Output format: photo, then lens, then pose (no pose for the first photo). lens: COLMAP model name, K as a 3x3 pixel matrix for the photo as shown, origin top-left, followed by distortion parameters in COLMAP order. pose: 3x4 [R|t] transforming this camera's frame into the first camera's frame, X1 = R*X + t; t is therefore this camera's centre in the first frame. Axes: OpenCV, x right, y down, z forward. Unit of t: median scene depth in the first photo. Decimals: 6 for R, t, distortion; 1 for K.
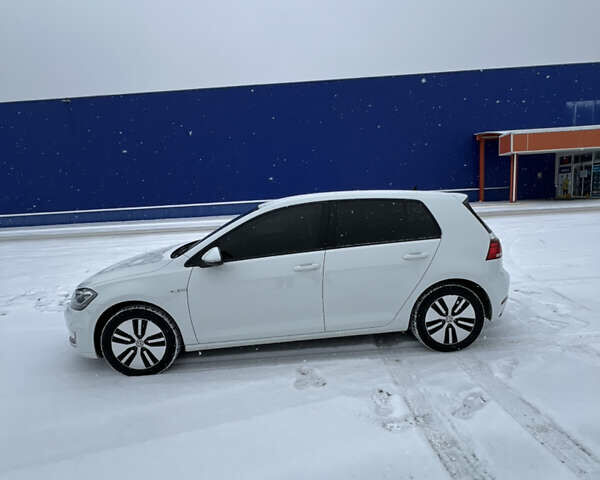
lens RADIAL K [[314.5, 0, 284.5], [0, 314.5, 253.1], [0, 0, 1]] dist [-0.012510, -0.000943]
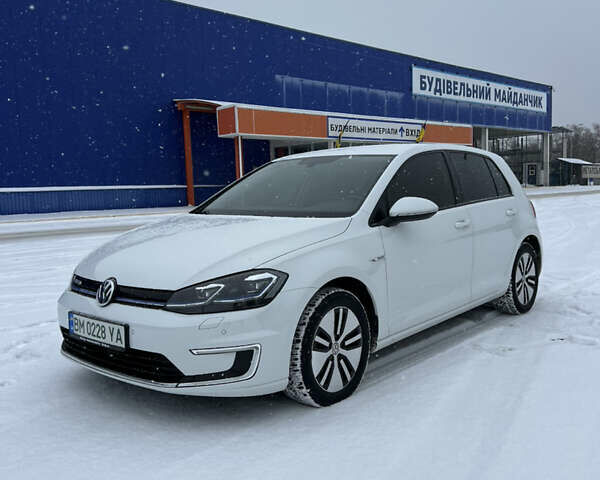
lens RADIAL K [[611.4, 0, 296.4], [0, 611.4, 236.5], [0, 0, 1]] dist [0.019772, 0.000000]
pose [[0.682583, -0.021398, 0.730495, -1.413297], [0.112087, 0.990810, -0.075713, 0.148255], [-0.722161, 0.133559, 0.678709, 0.187384]]
